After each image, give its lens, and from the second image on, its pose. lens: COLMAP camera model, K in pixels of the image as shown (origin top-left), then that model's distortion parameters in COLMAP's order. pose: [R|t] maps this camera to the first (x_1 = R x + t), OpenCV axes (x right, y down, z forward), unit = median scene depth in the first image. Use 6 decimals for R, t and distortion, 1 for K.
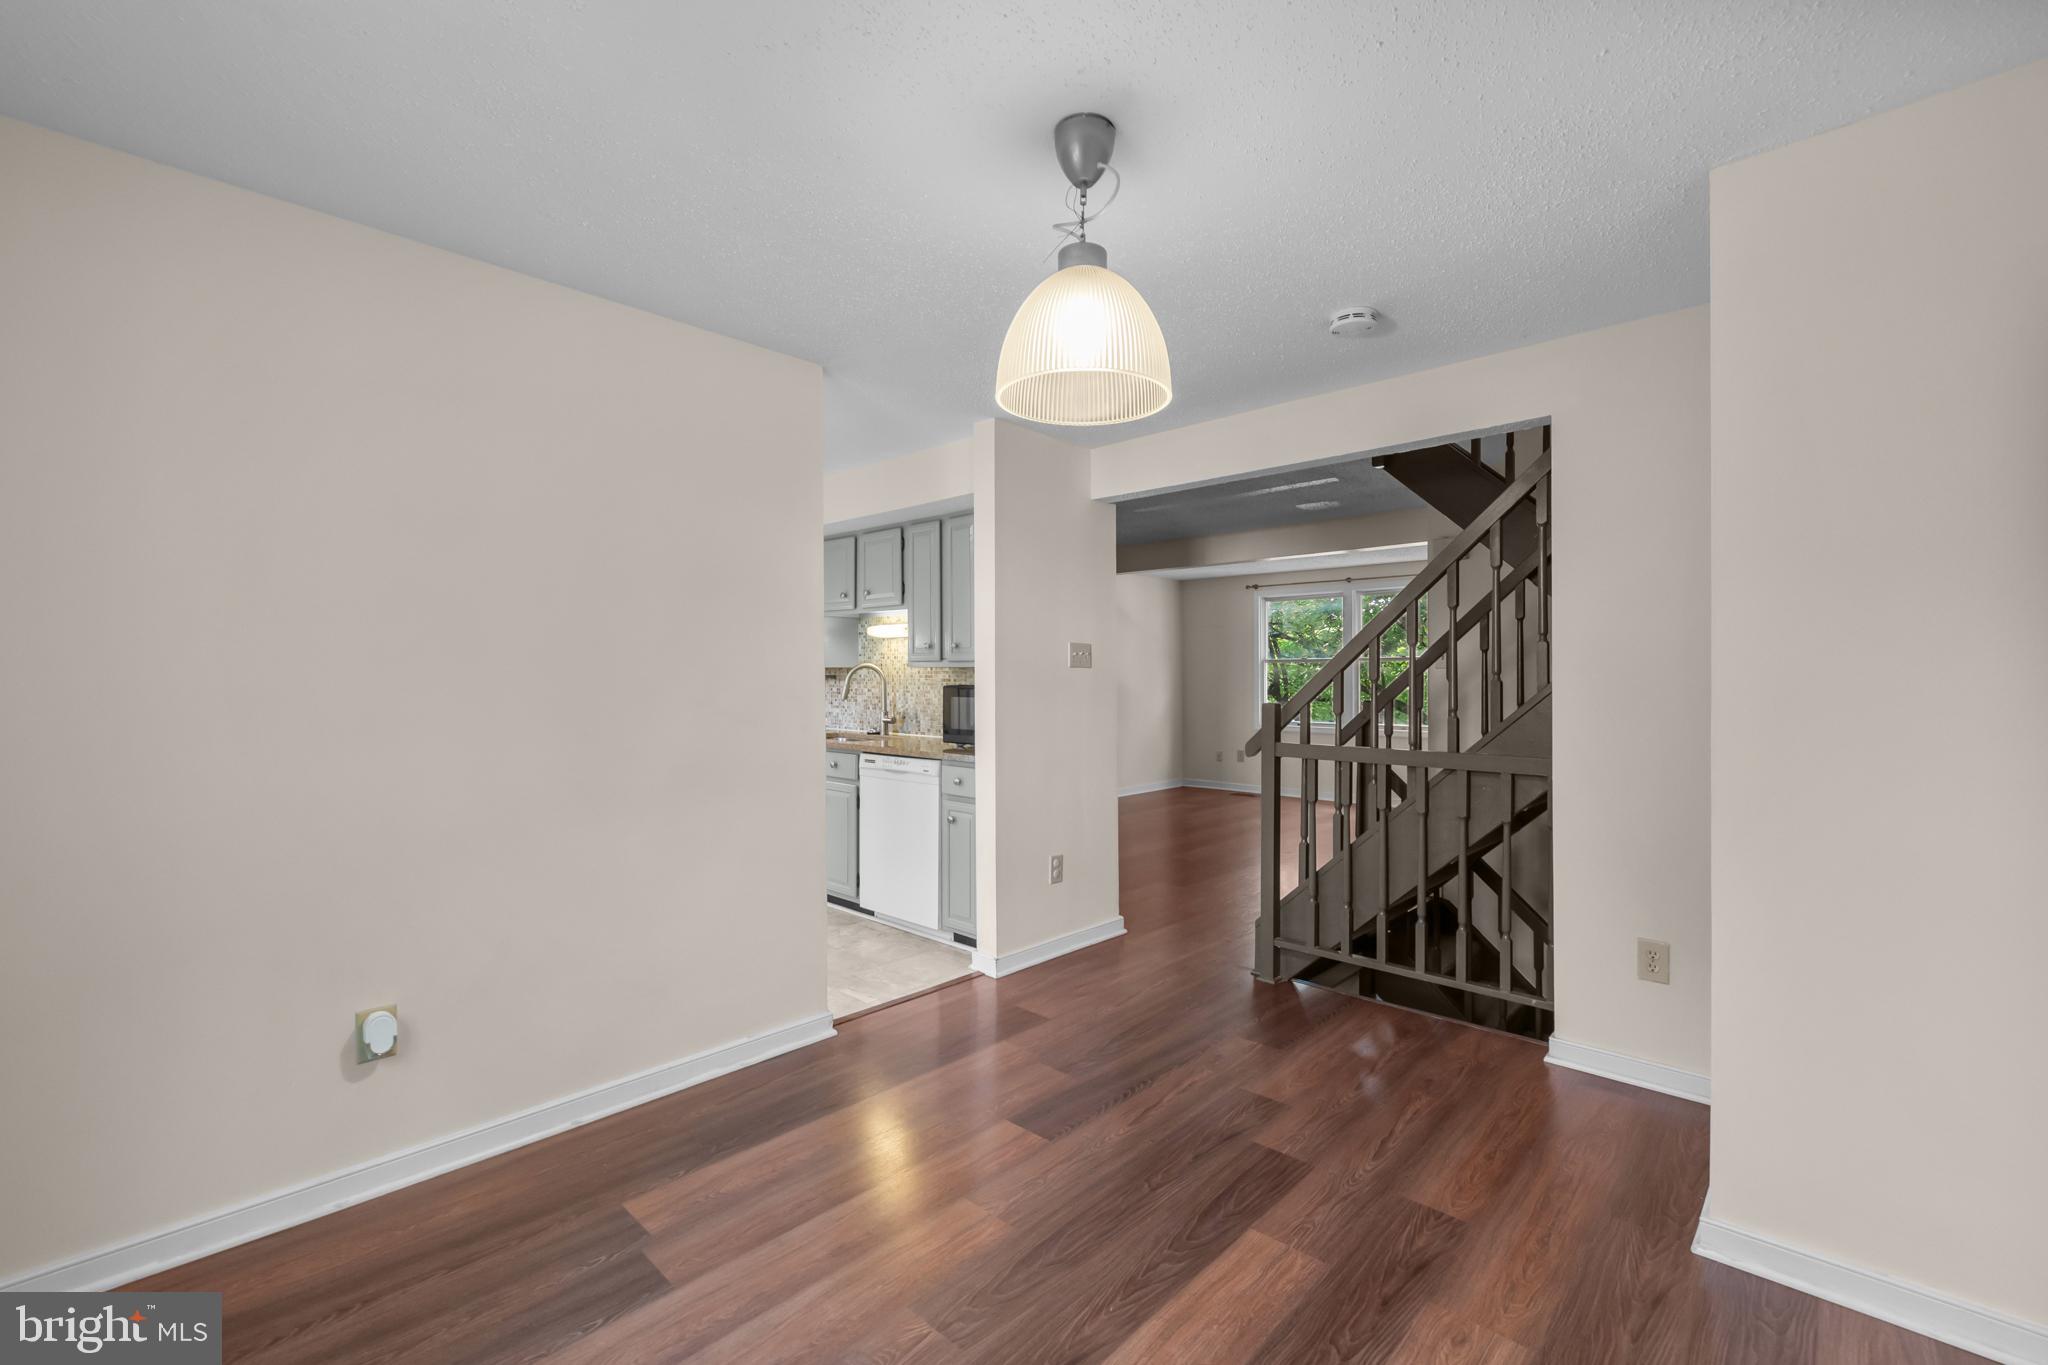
lens RADIAL K [[874.7, 0, 1012.9], [0, 874.7, 673.6], [0, 0, 1]] dist [0.001079, 0.000564]
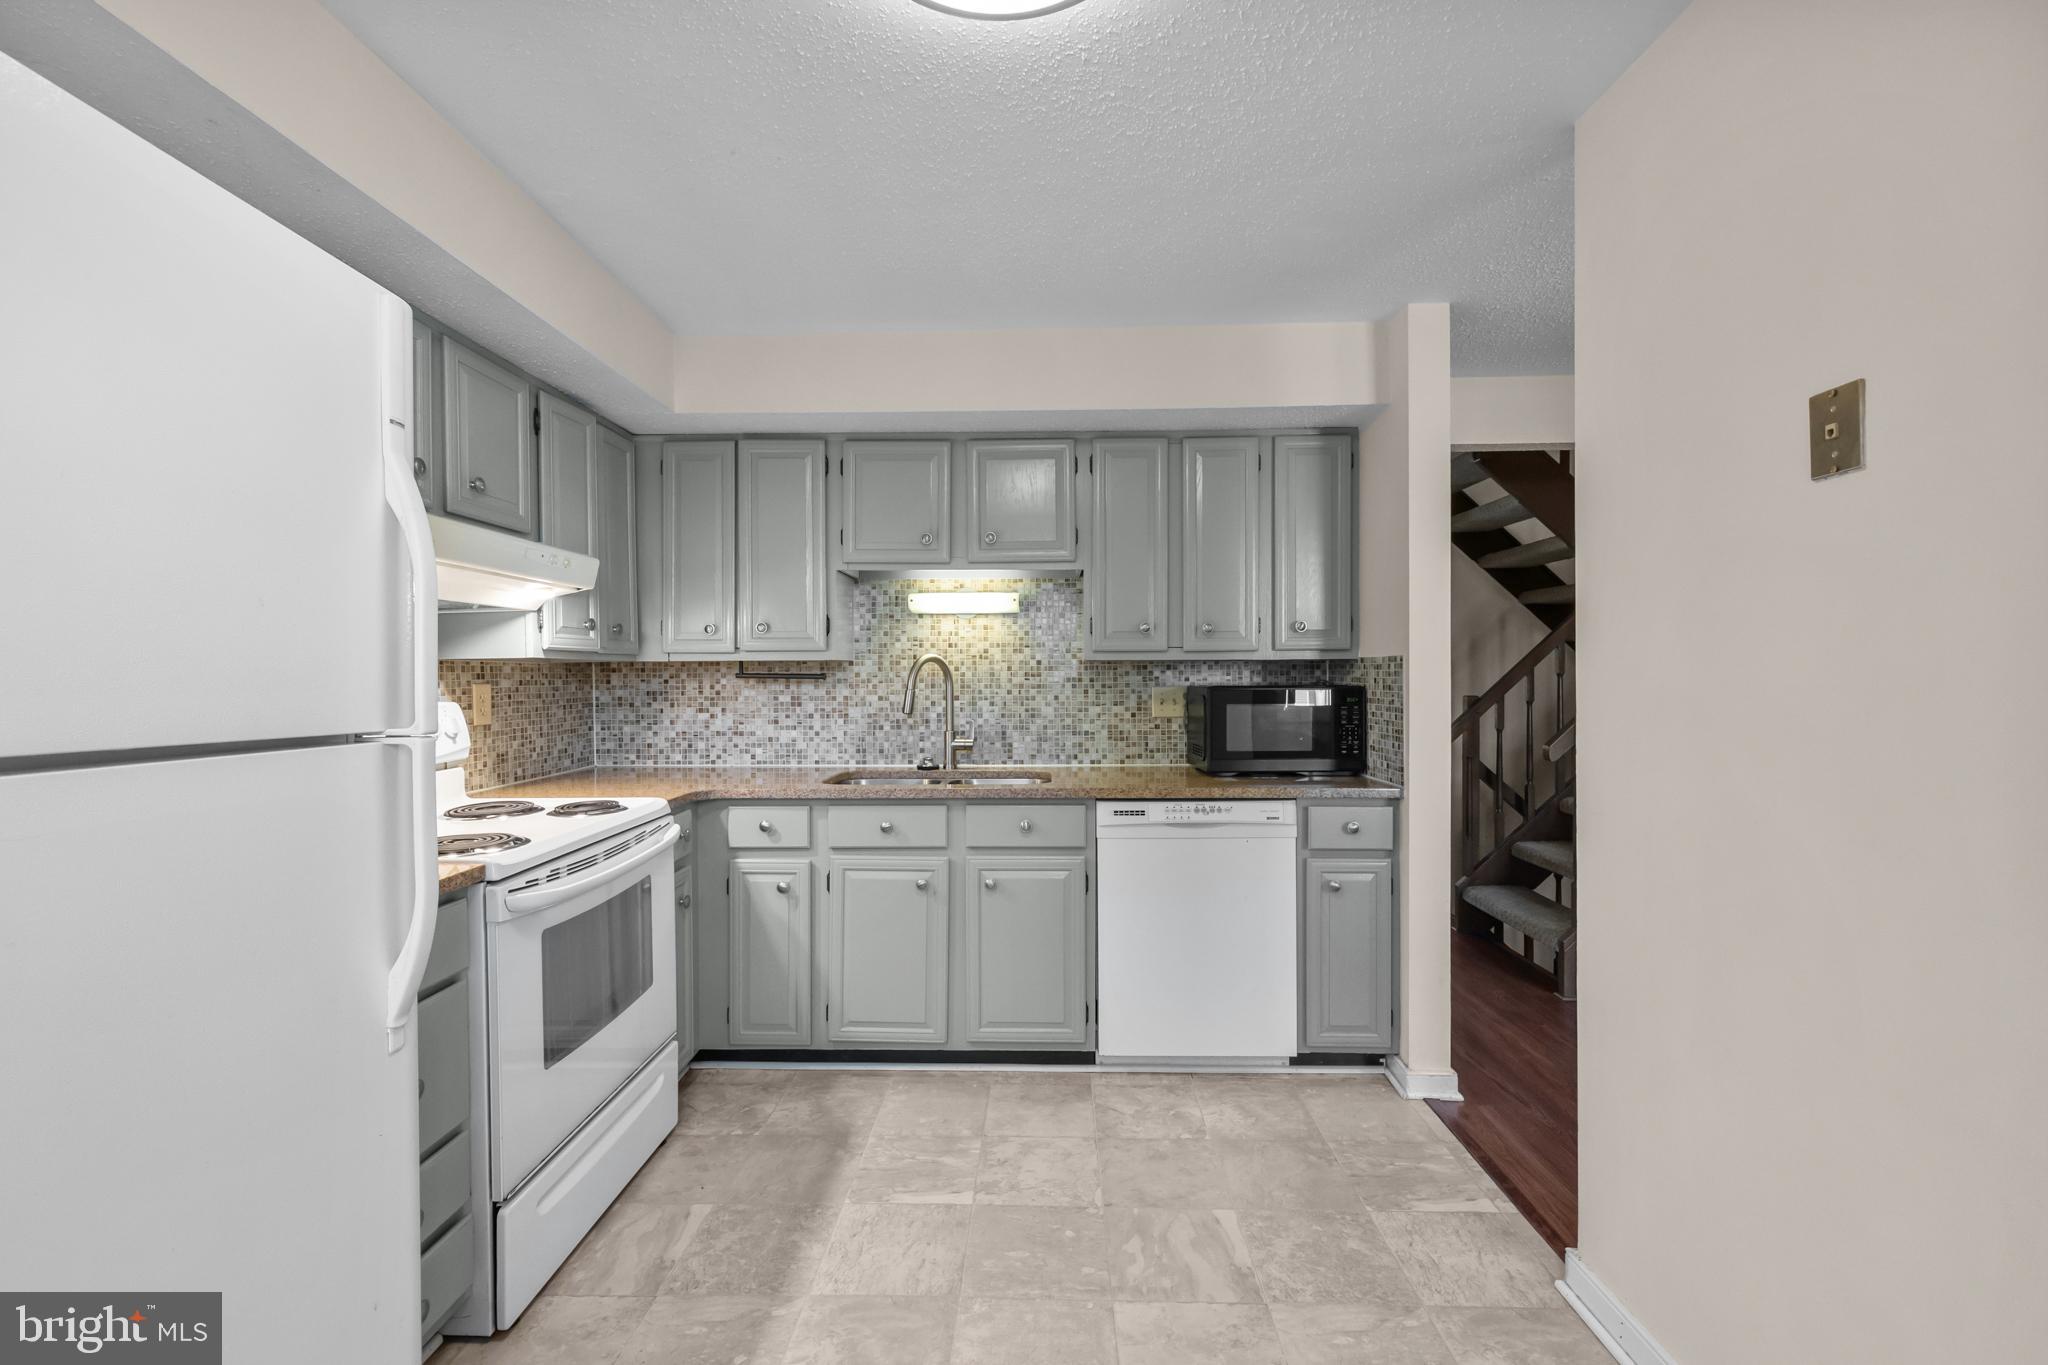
lens RADIAL K [[874.7, 0, 1032.4], [0, 874.7, 680.0], [0, 0, 1]] dist [0.001079, 0.000564]
pose [[0.725302, -0.011495, 0.688335, -0.541053], [0.004009, 0.999914, 0.012473, -0.000737], [-0.688420, -0.006287, 0.725285, 0.519338]]
